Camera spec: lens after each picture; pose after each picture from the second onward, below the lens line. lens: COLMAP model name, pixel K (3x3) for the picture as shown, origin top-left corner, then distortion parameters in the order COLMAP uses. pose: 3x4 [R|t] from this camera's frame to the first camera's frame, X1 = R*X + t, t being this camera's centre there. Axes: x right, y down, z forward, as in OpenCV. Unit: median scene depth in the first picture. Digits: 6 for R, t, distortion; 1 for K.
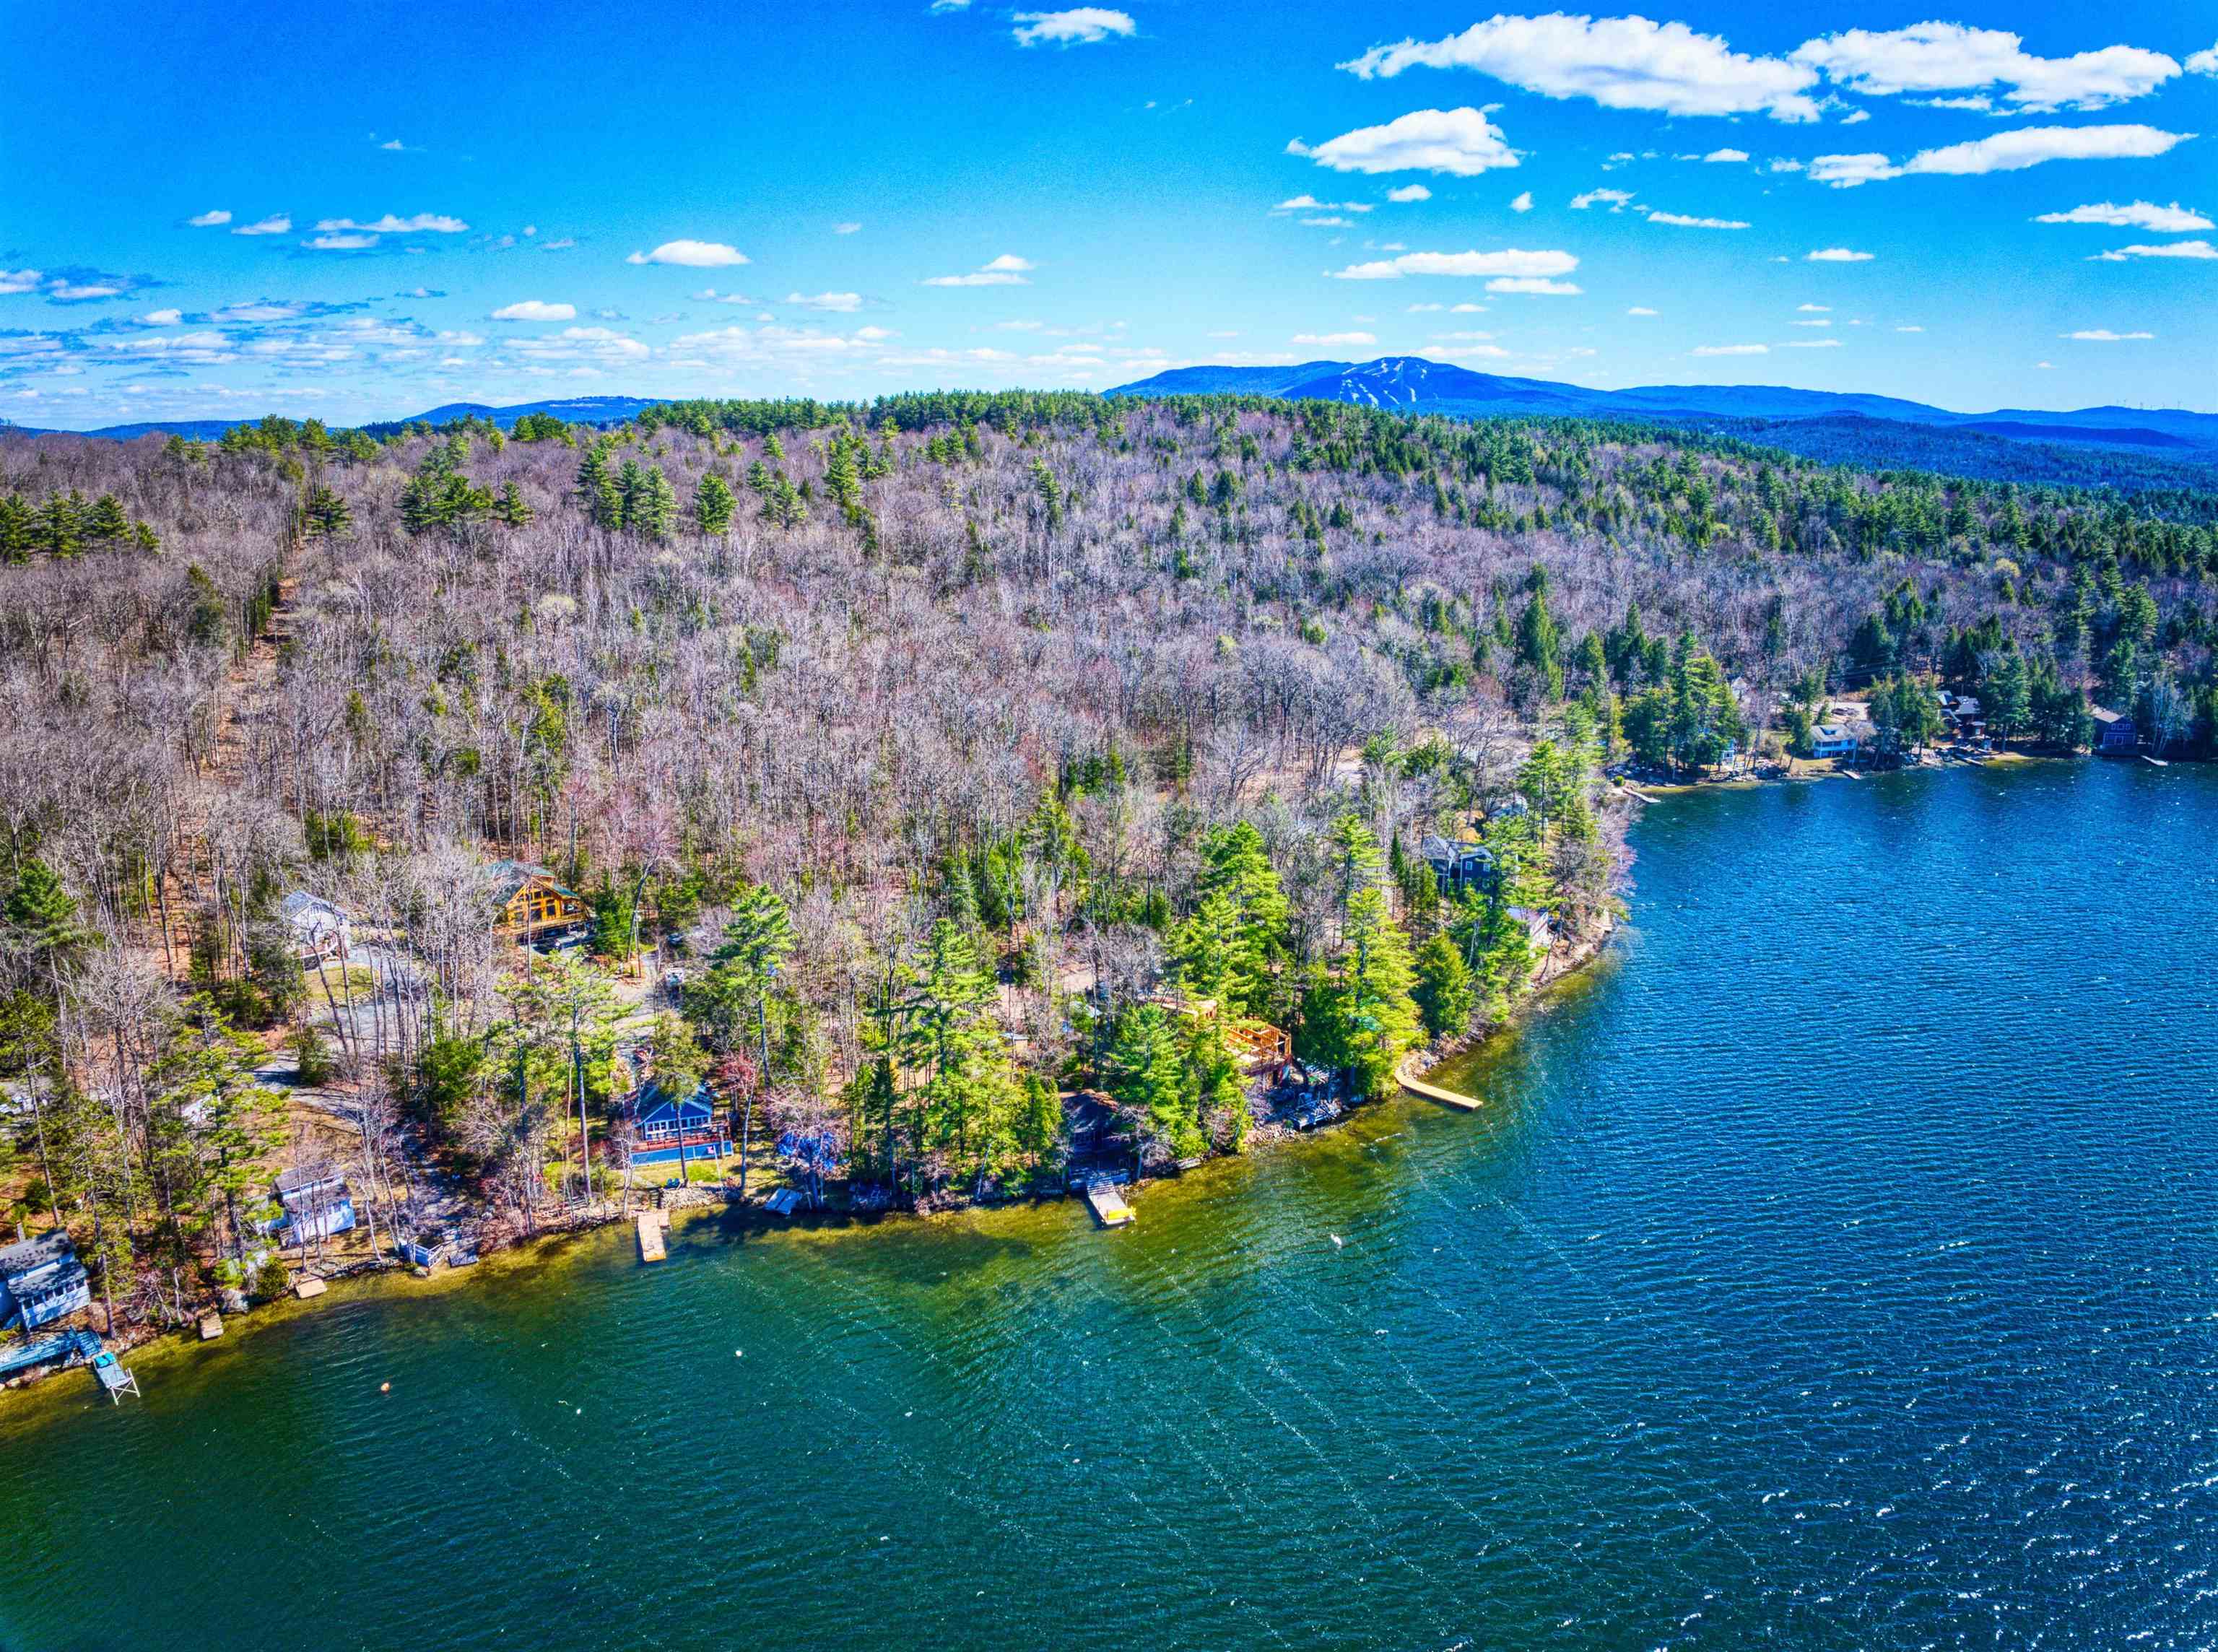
lens RADIAL K [[1622.2, 0, 1127.8], [0, 1622.2, 817.0], [0, 0, 1]] dist [-0.096449, 0.001599]
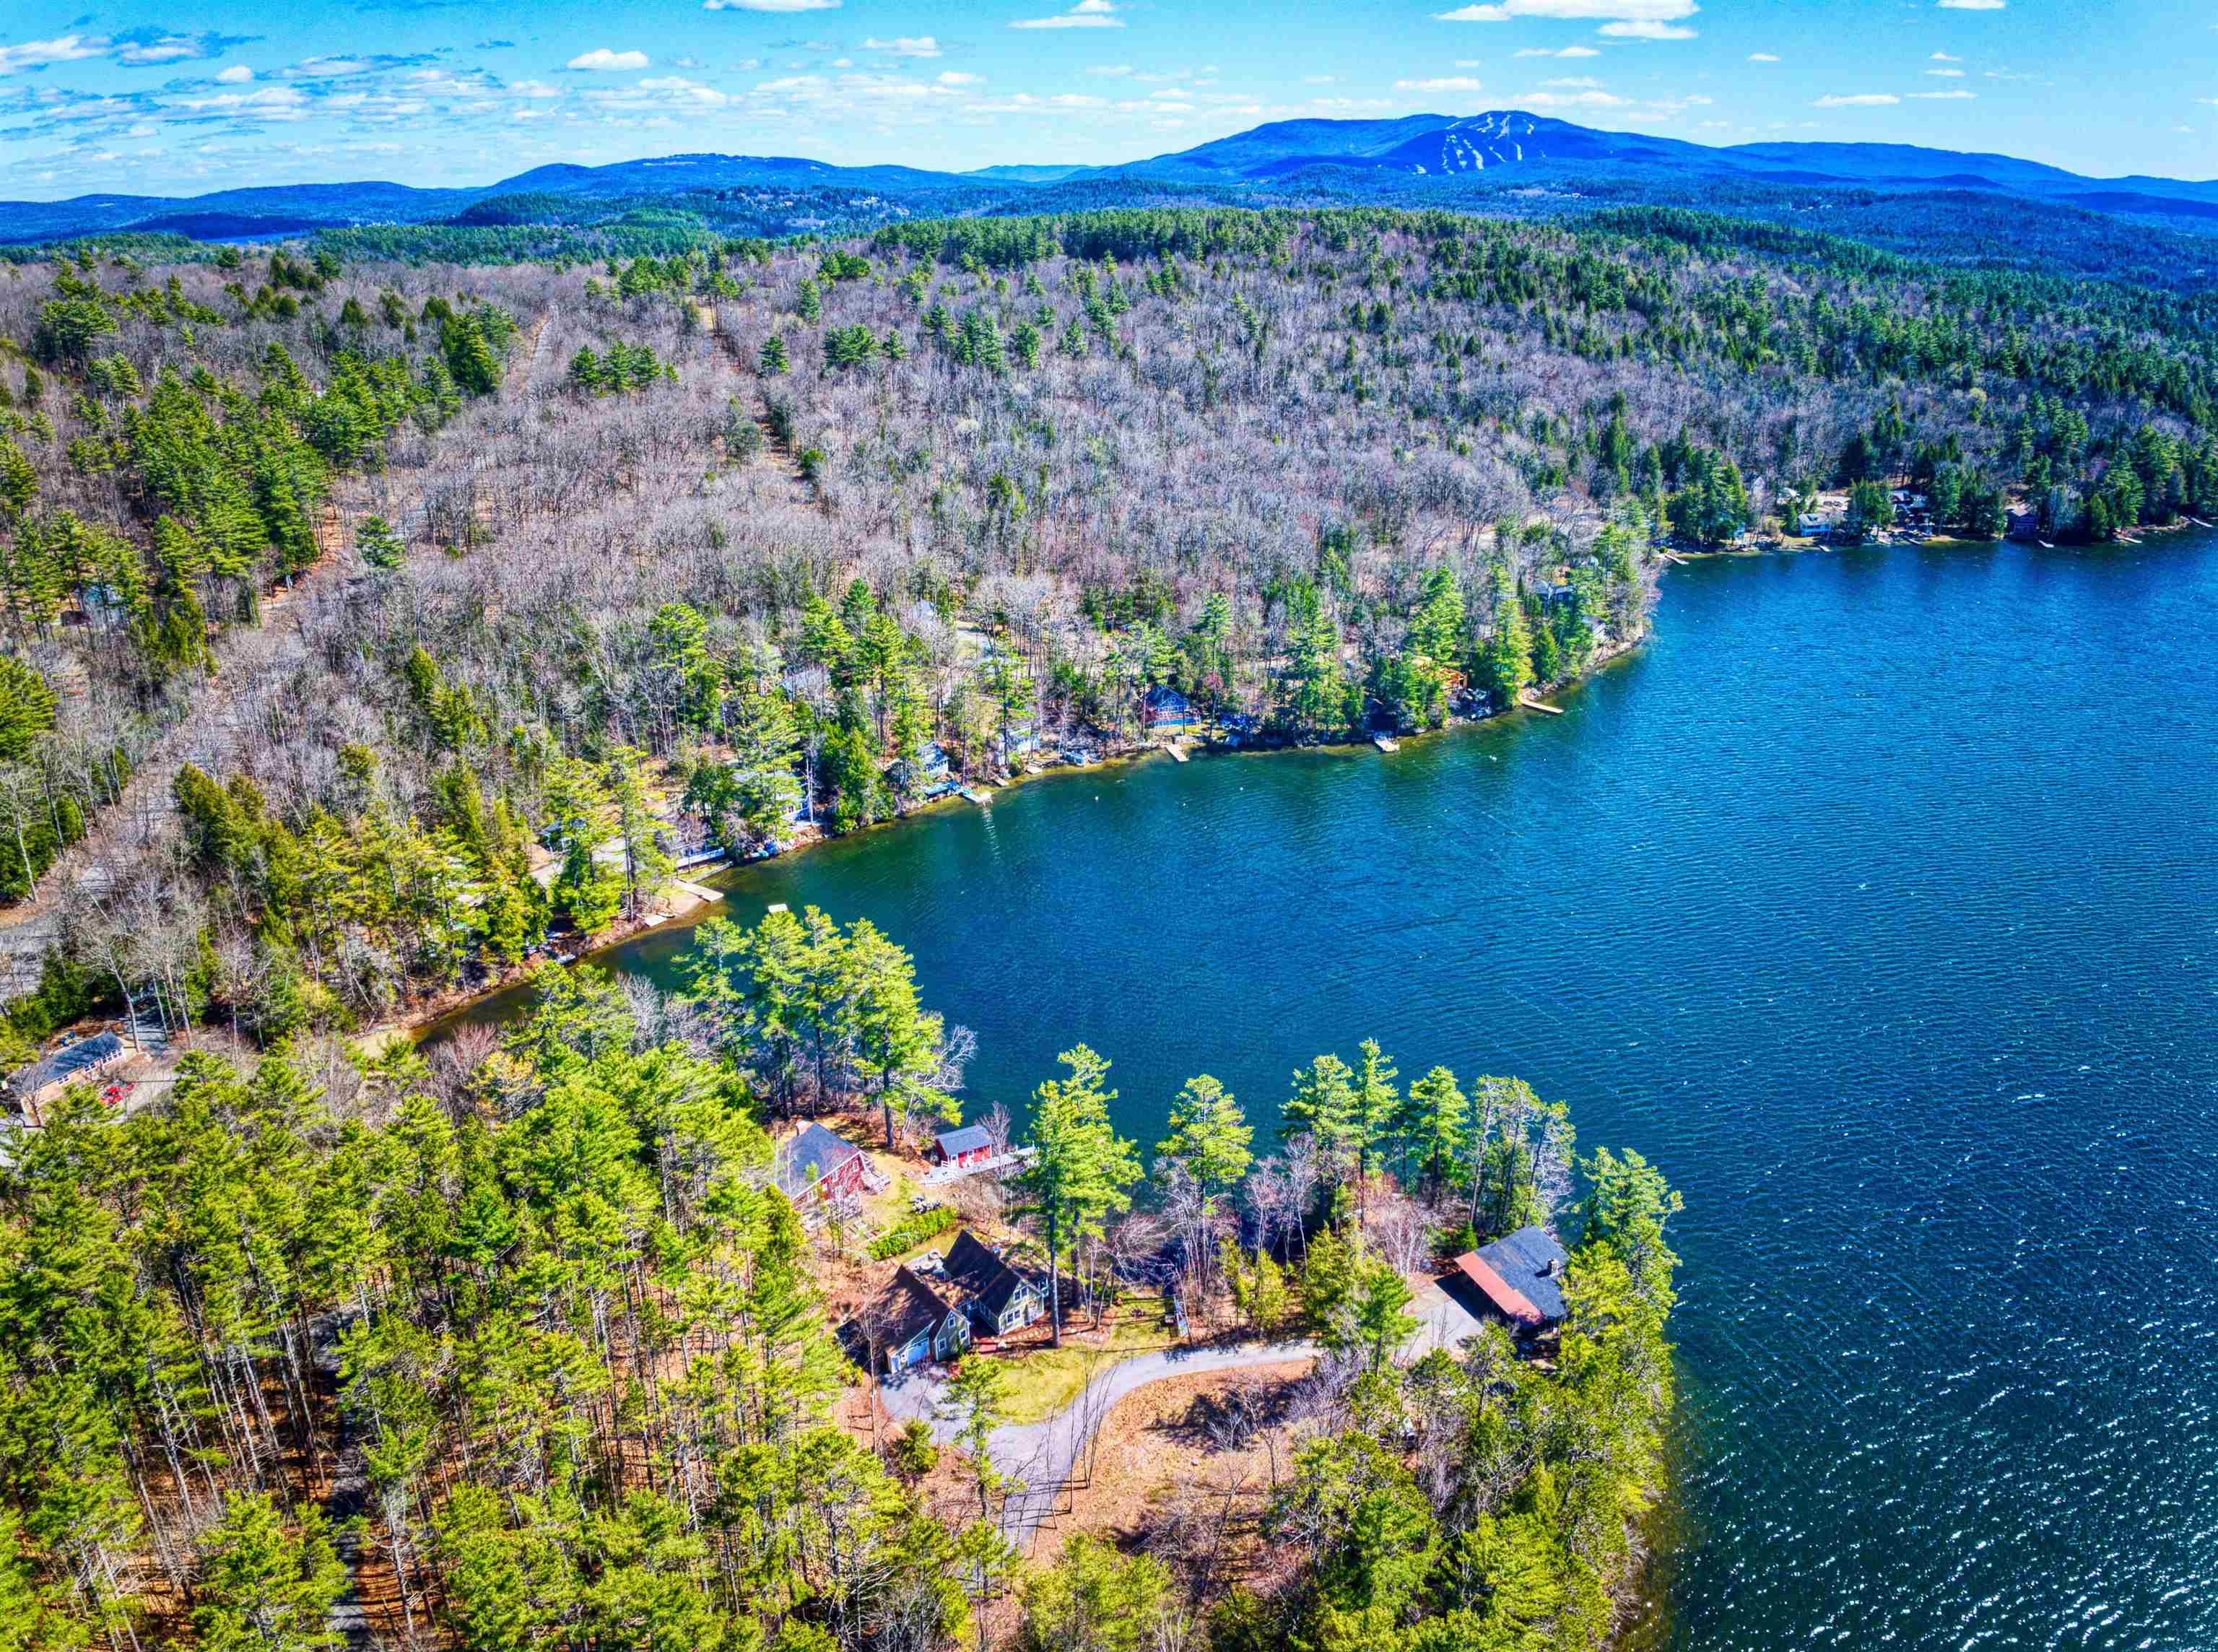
lens RADIAL K [[1622.2, 0, 1100.9], [0, 1622.2, 834.9], [0, 0, 1]] dist [-0.096449, 0.001599]
pose [[0.997756, 0.017947, -0.064511, -0.106813], [-0.007781, 0.987960, 0.154511, 0.013158], [0.066507, -0.153662, 0.985883, -0.498199]]
